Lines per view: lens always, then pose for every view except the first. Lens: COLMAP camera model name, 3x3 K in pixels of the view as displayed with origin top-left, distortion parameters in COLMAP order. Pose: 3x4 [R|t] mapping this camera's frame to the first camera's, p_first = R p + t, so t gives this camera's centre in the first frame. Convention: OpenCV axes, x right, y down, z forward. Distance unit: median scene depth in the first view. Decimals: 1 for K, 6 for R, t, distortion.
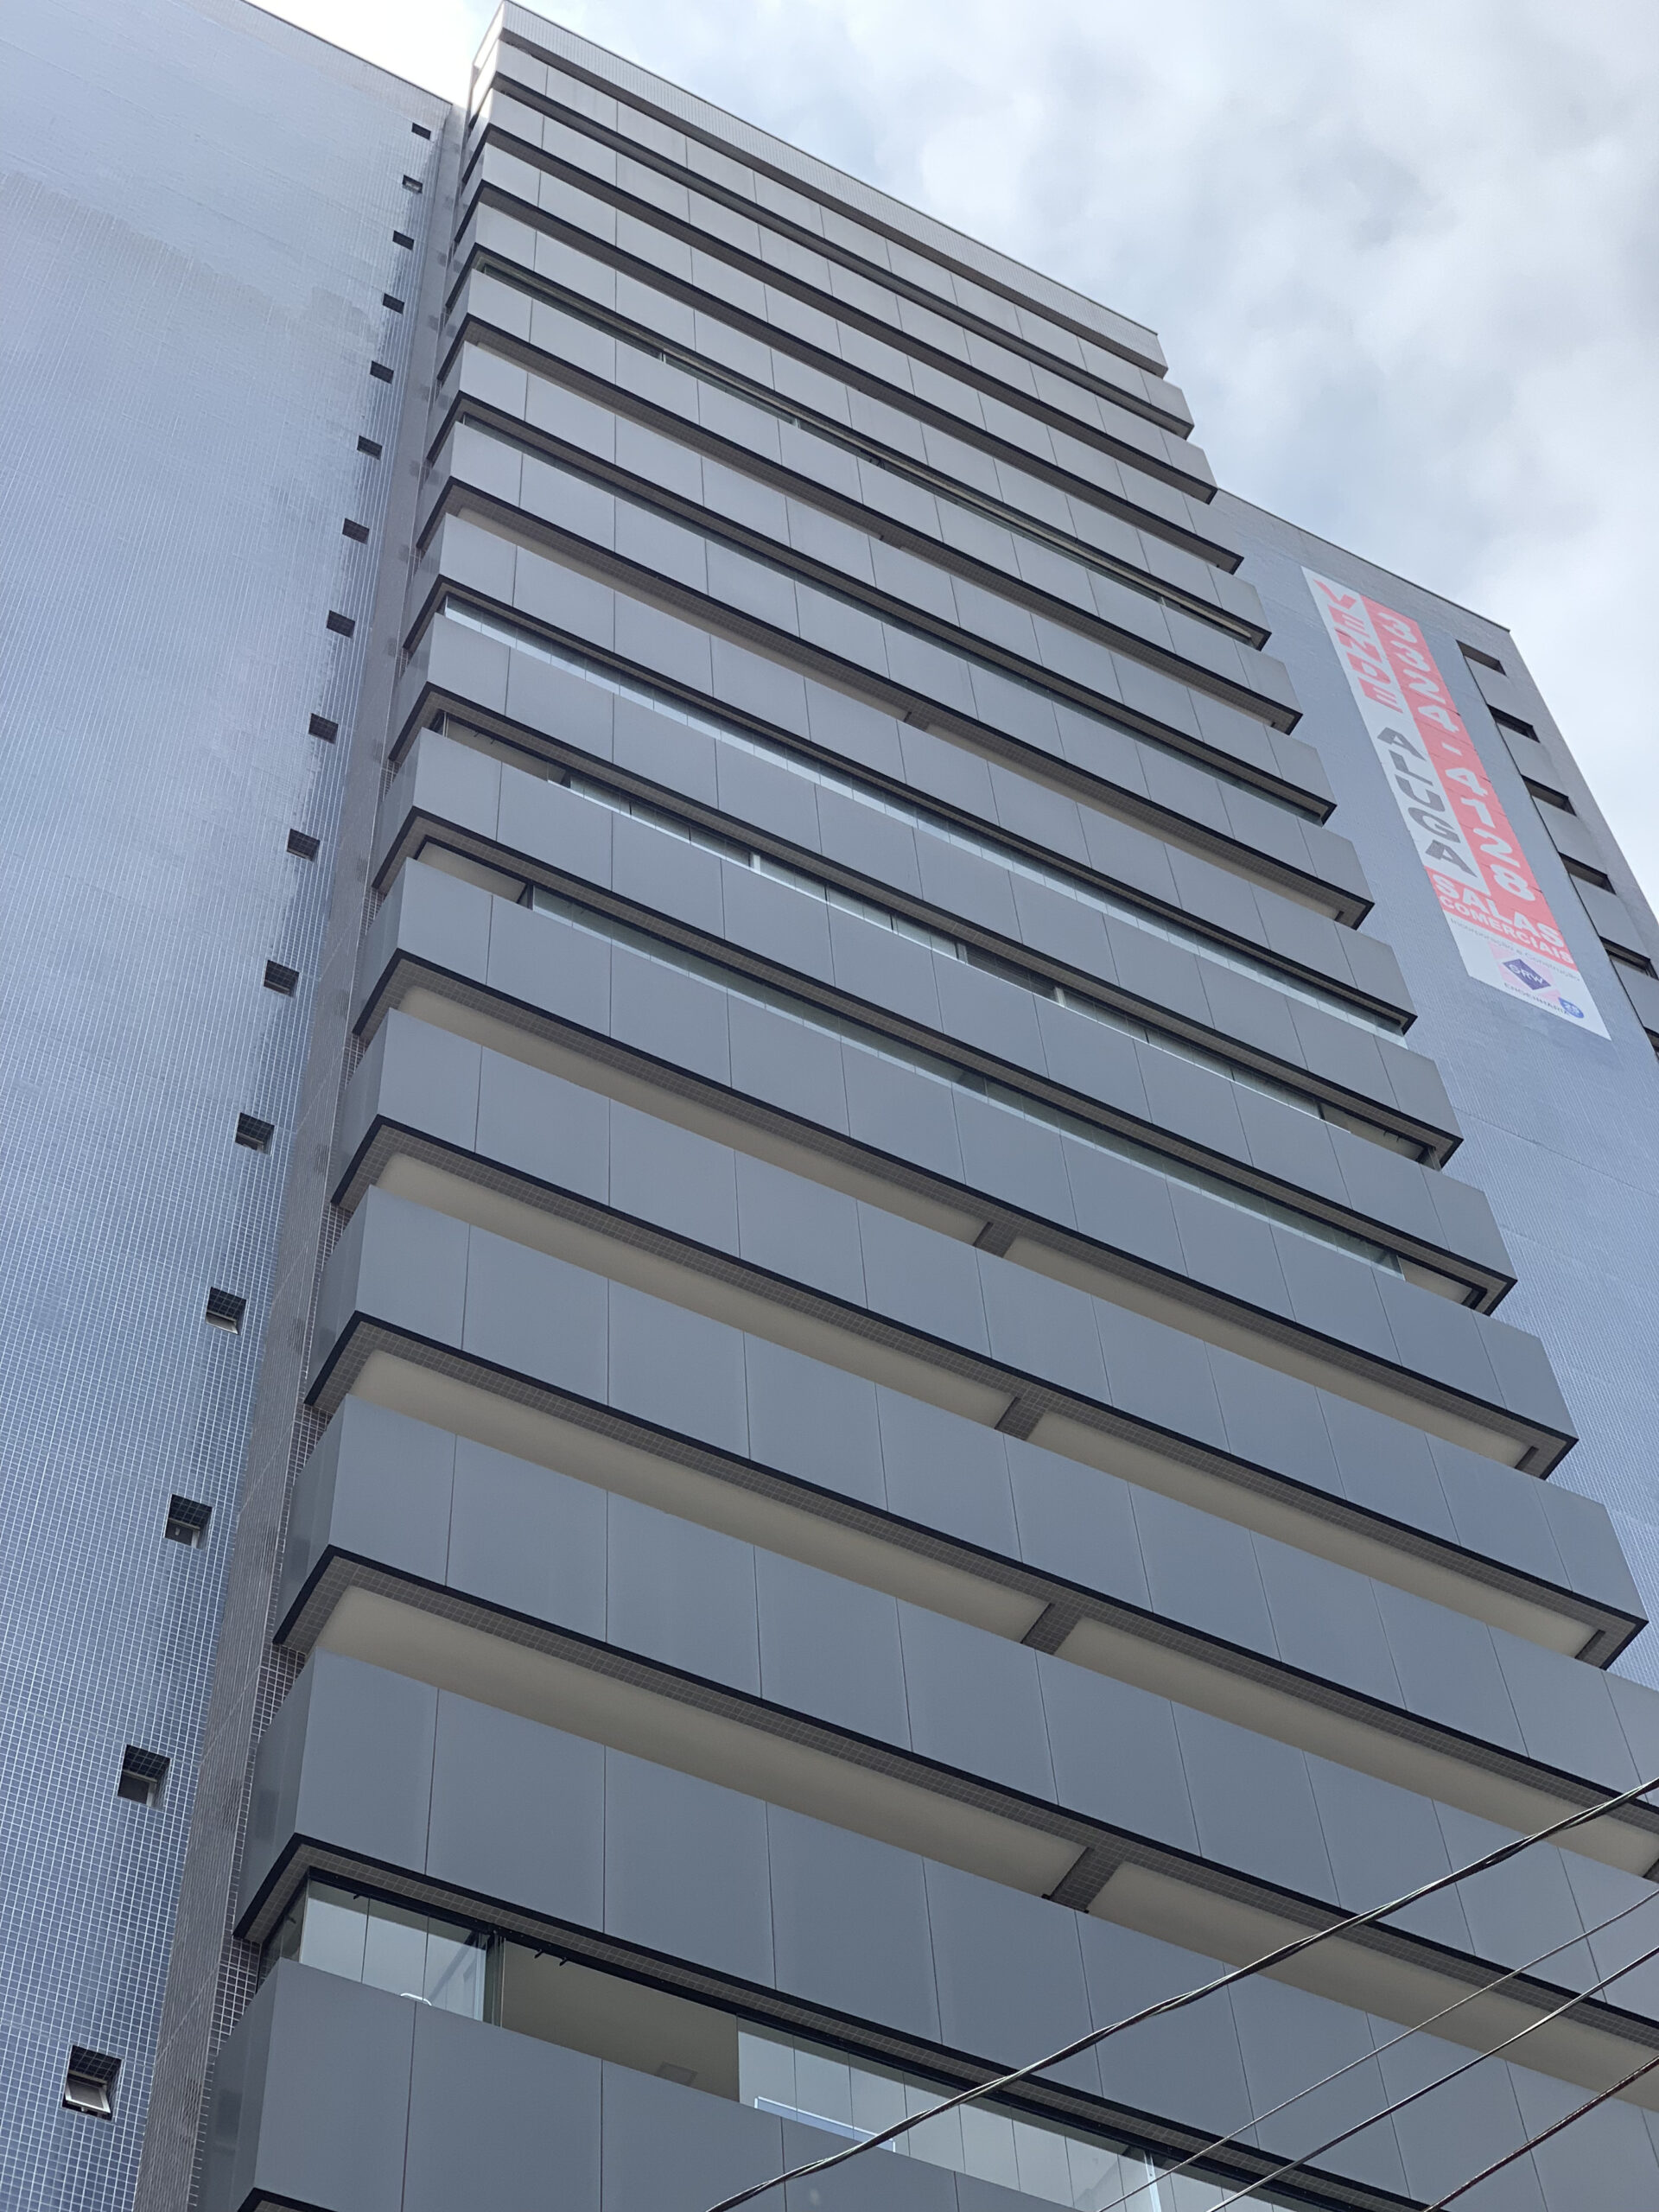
lens RADIAL K [[3456.7, 0, 829.5], [0, 3456.7, 1106.0], [0, 0, 1]] dist [0.125104, -0.868031]
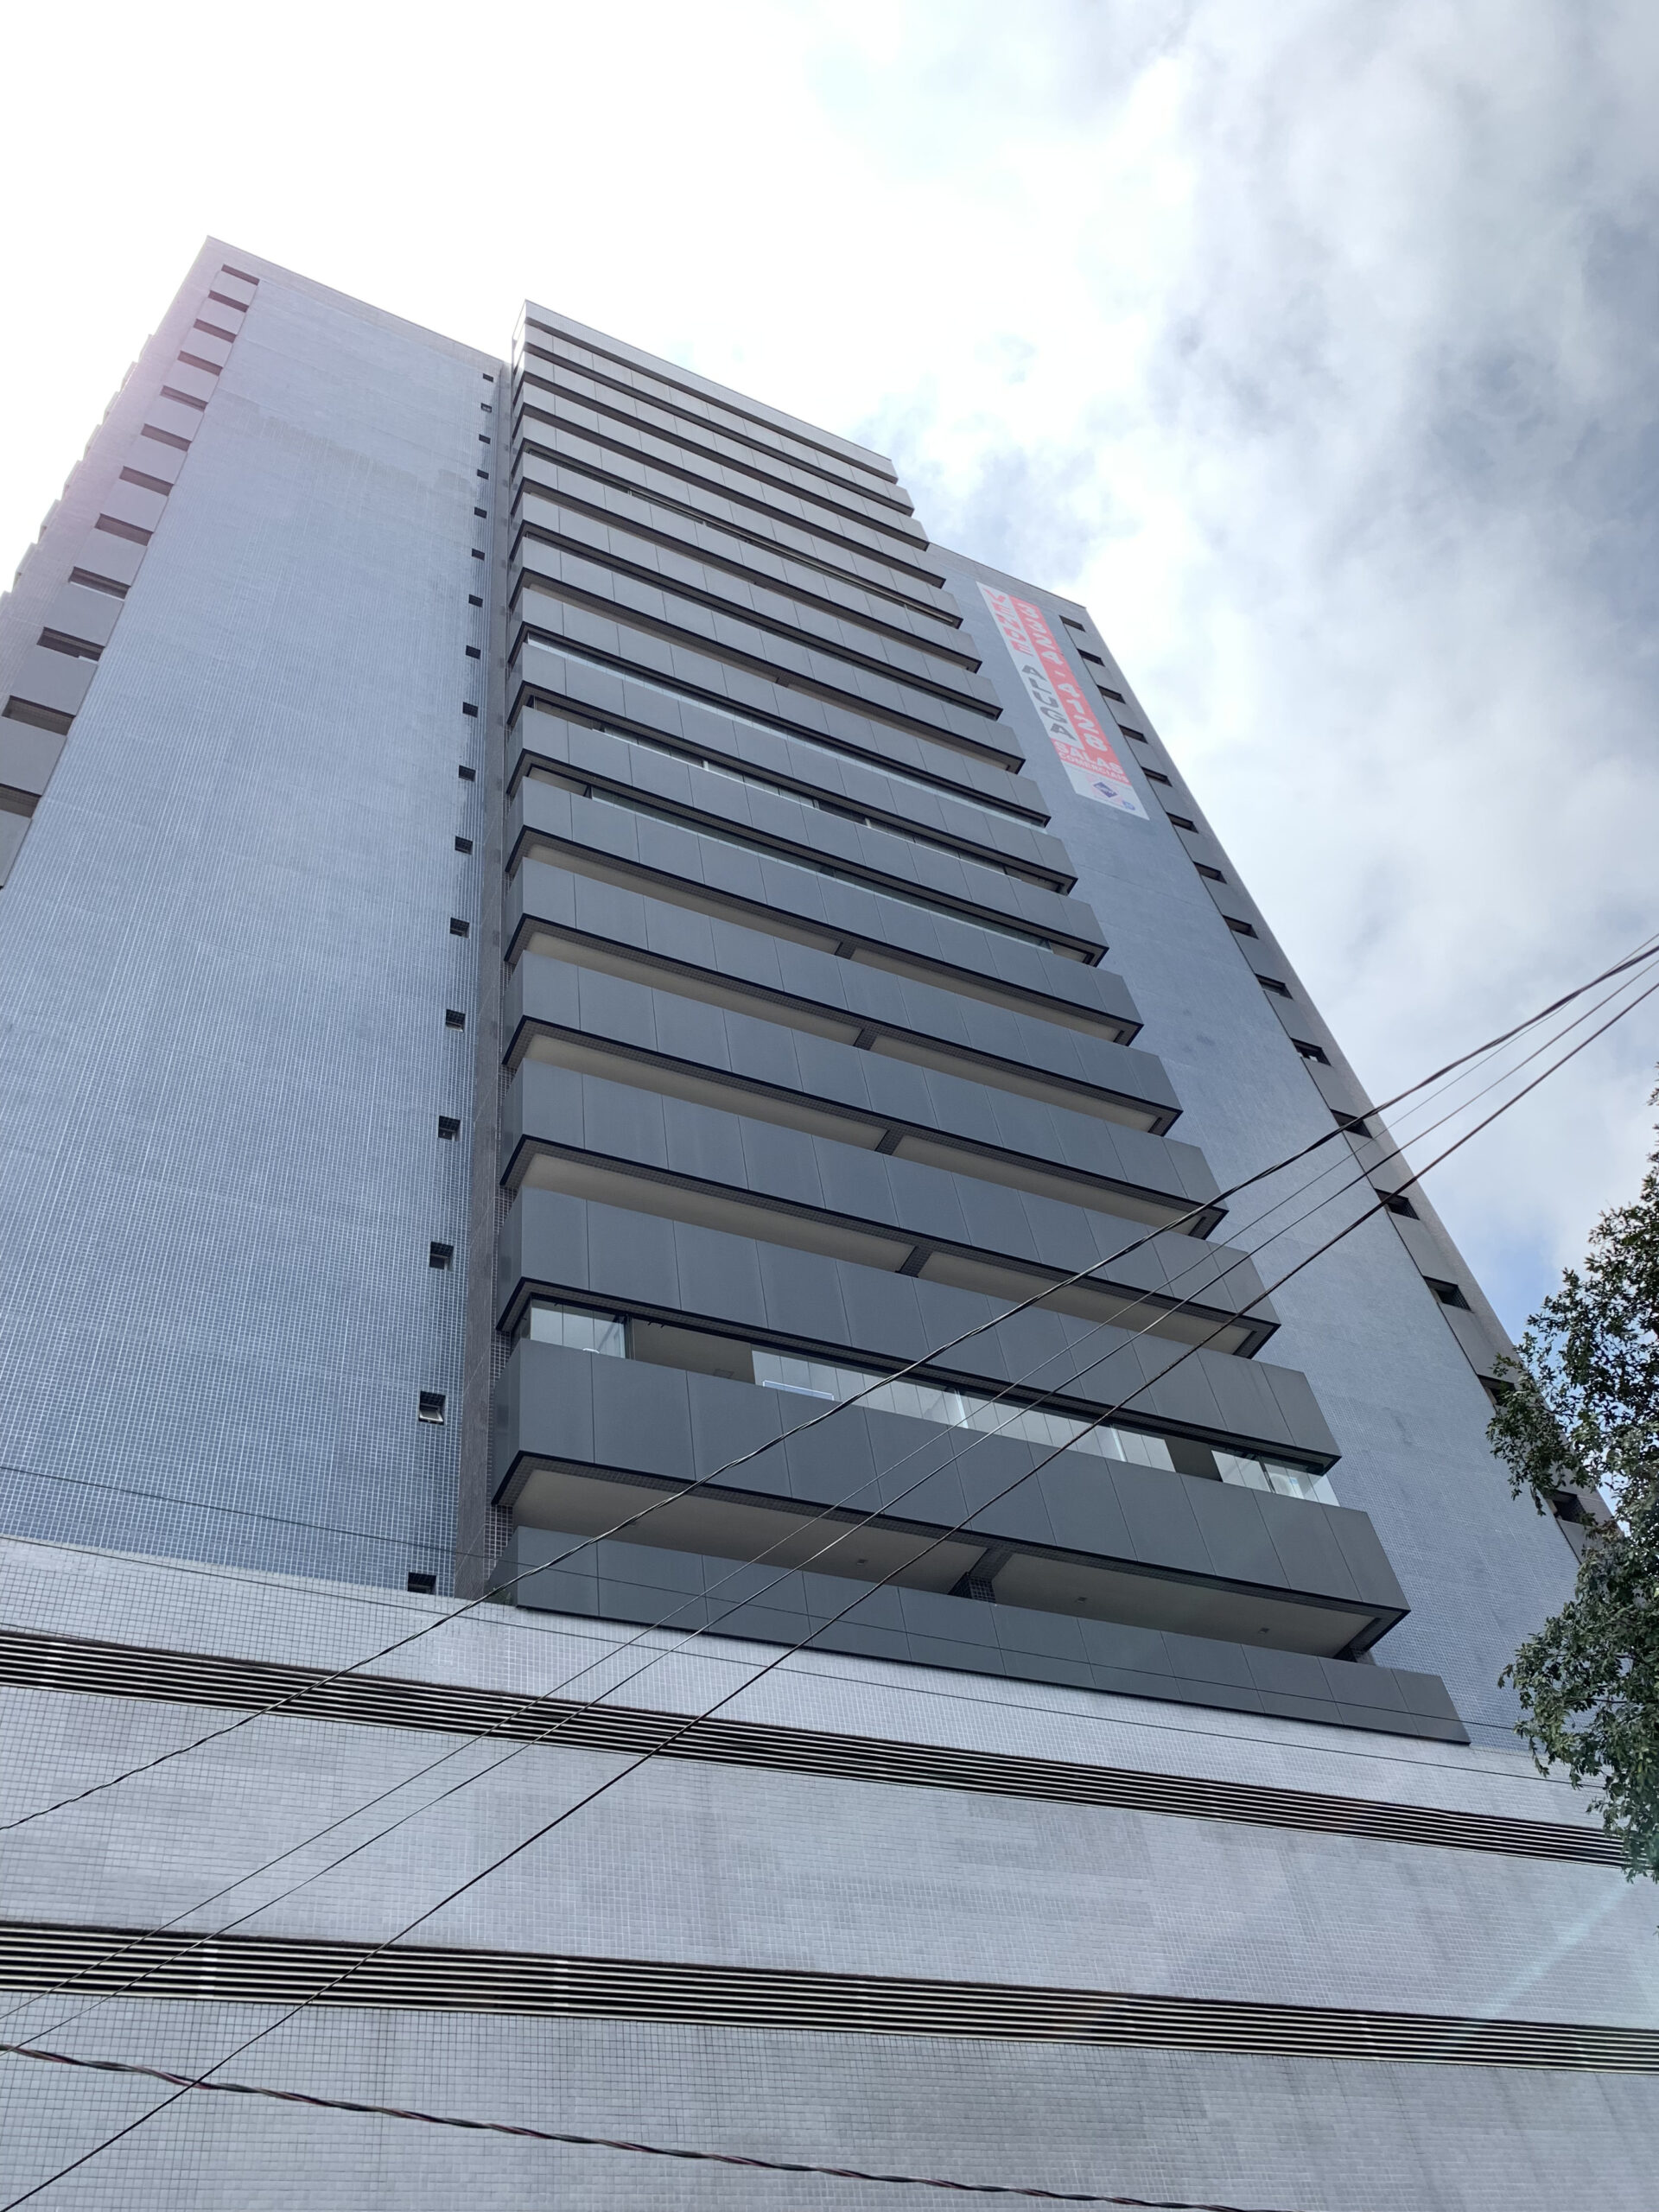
lens RADIAL K [[1672.0, 0, 825.2], [0, 1672.0, 1272.0], [0, 0, 1]] dist [0.006917, -0.001992]
pose [[0.995370, -0.094667, 0.016651, 0.002685], [0.088754, 0.971700, 0.218910, 0.006189], [-0.036904, -0.216419, 0.975603, 0.029511]]
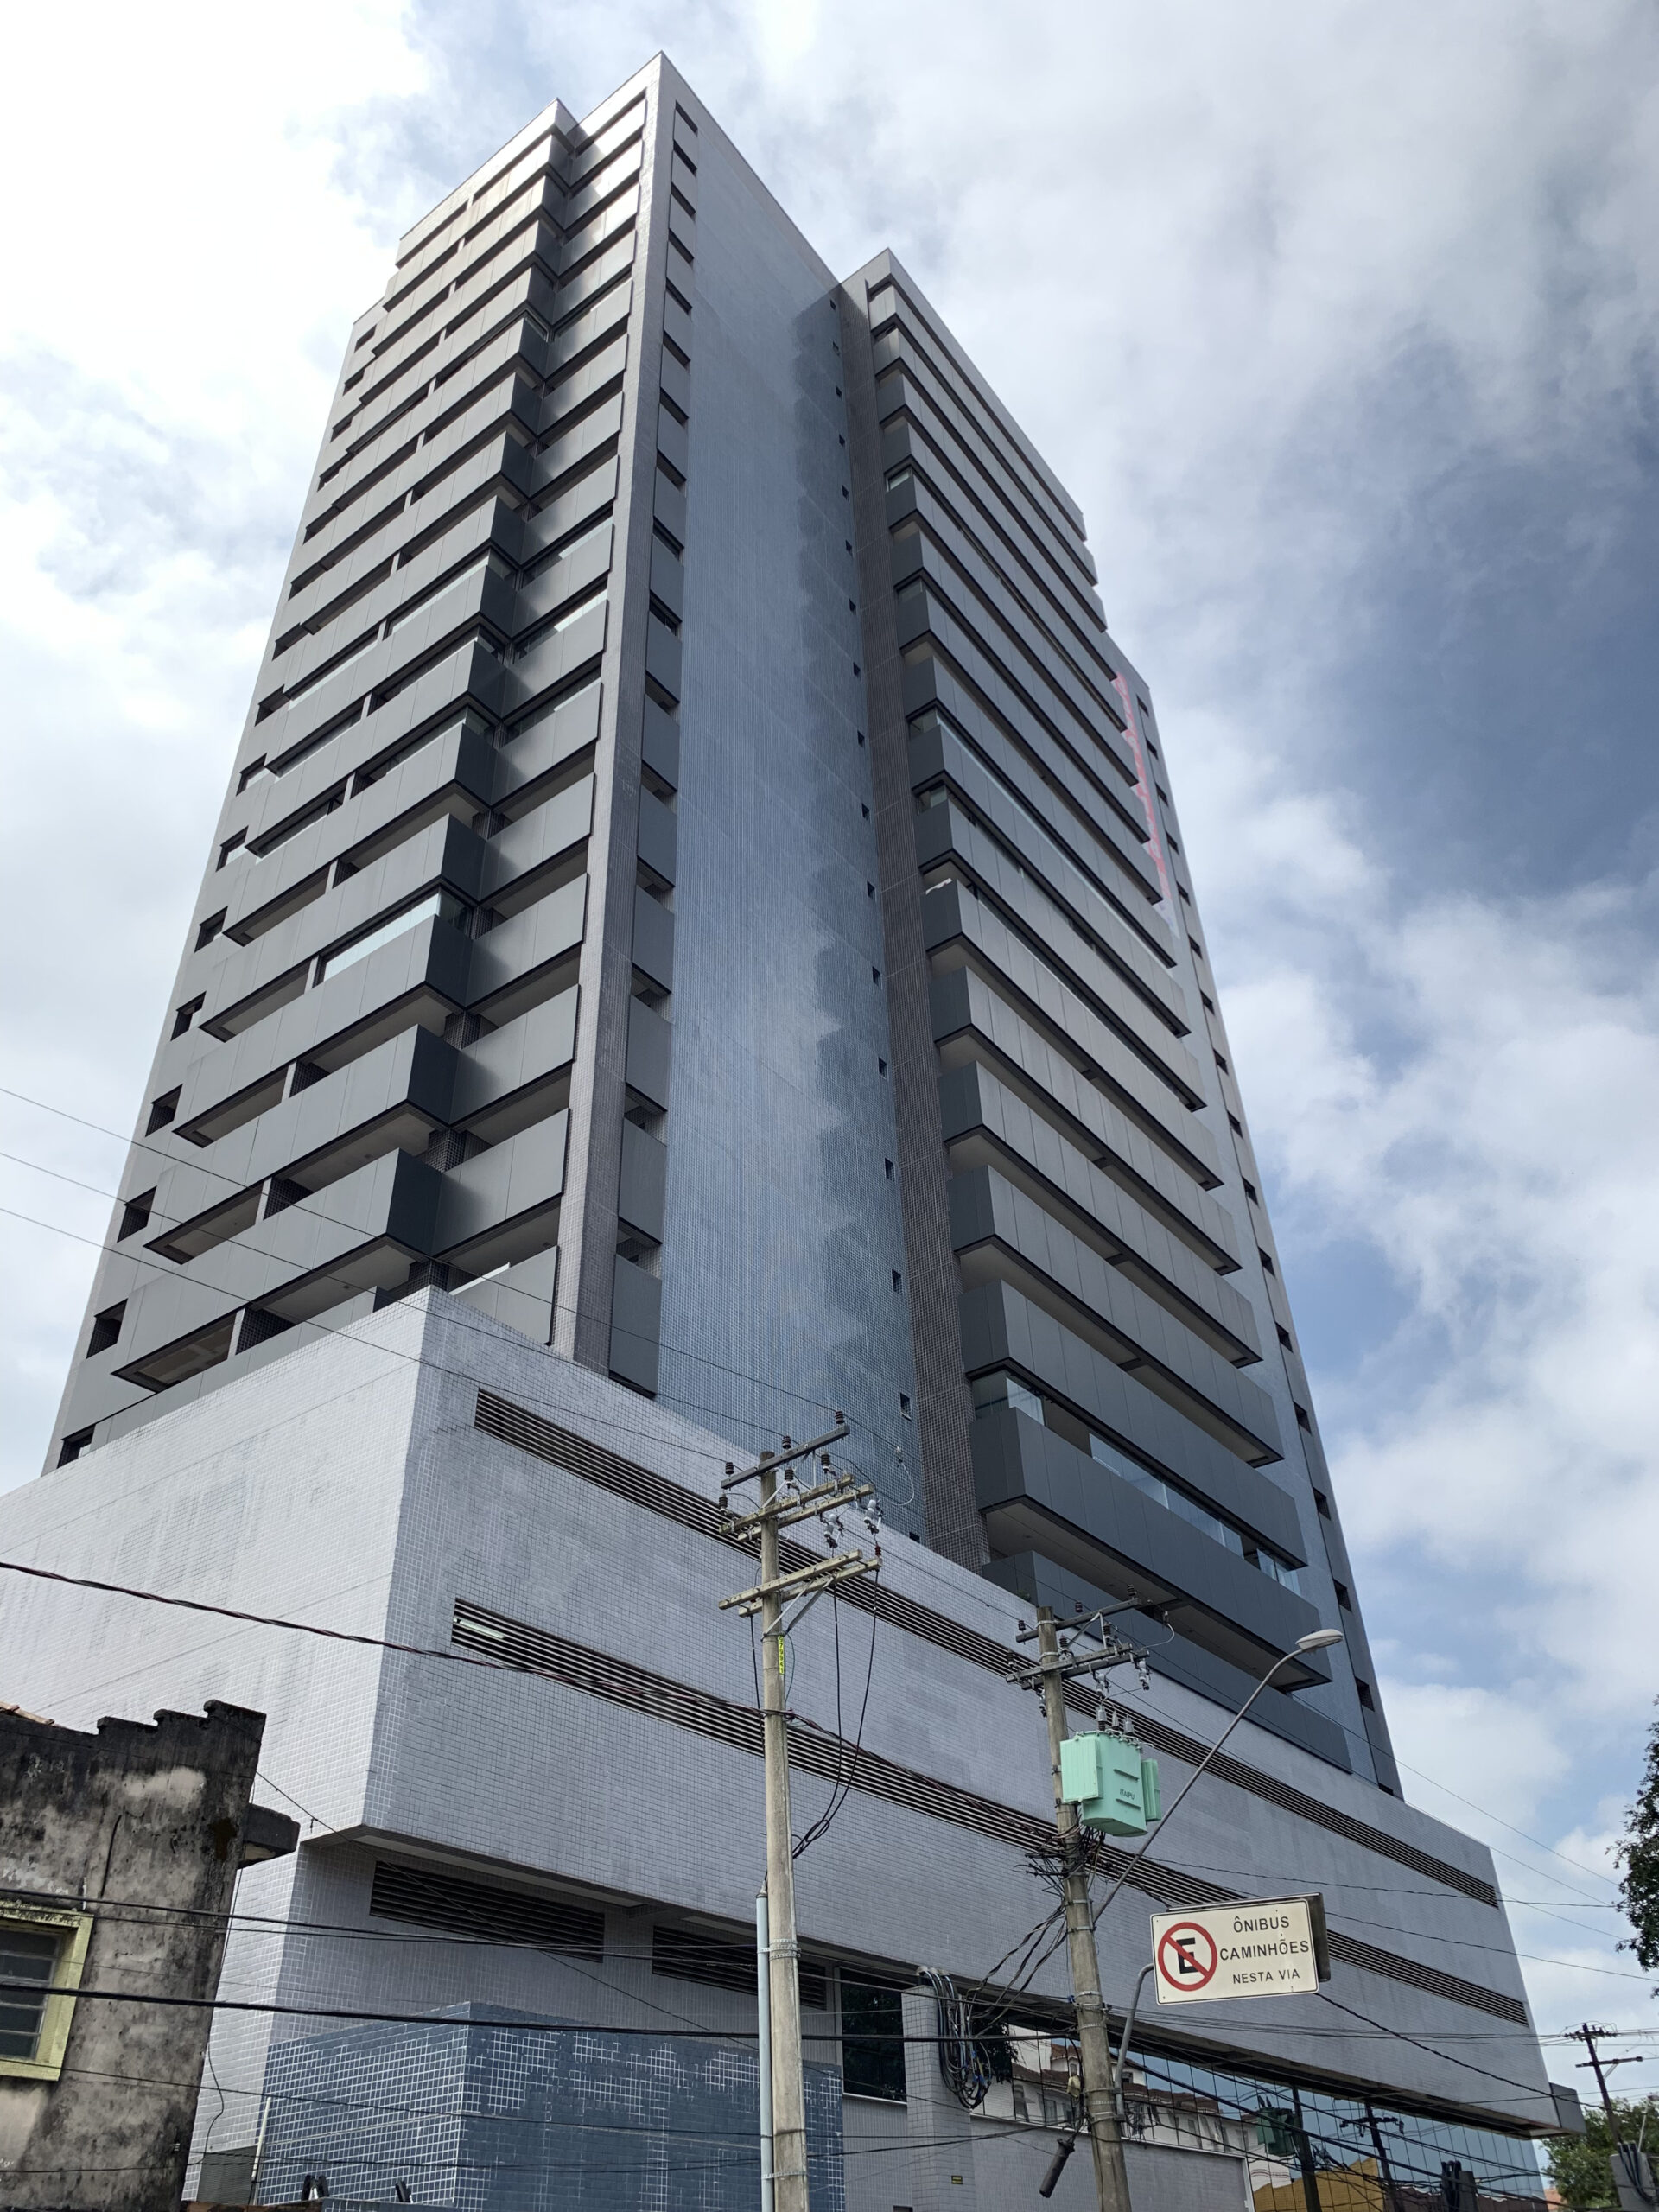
lens RADIAL K [[1658.7, 0, 829.5], [0, 1658.7, 1106.0], [0, 0, 1]] dist [0.007783, -0.000910]
pose [[0.906737, 0.277861, 0.317209, -0.464038], [-0.368533, 0.887757, 0.275811, -0.190526], [-0.204967, -0.366990, 0.907363, -0.130534]]
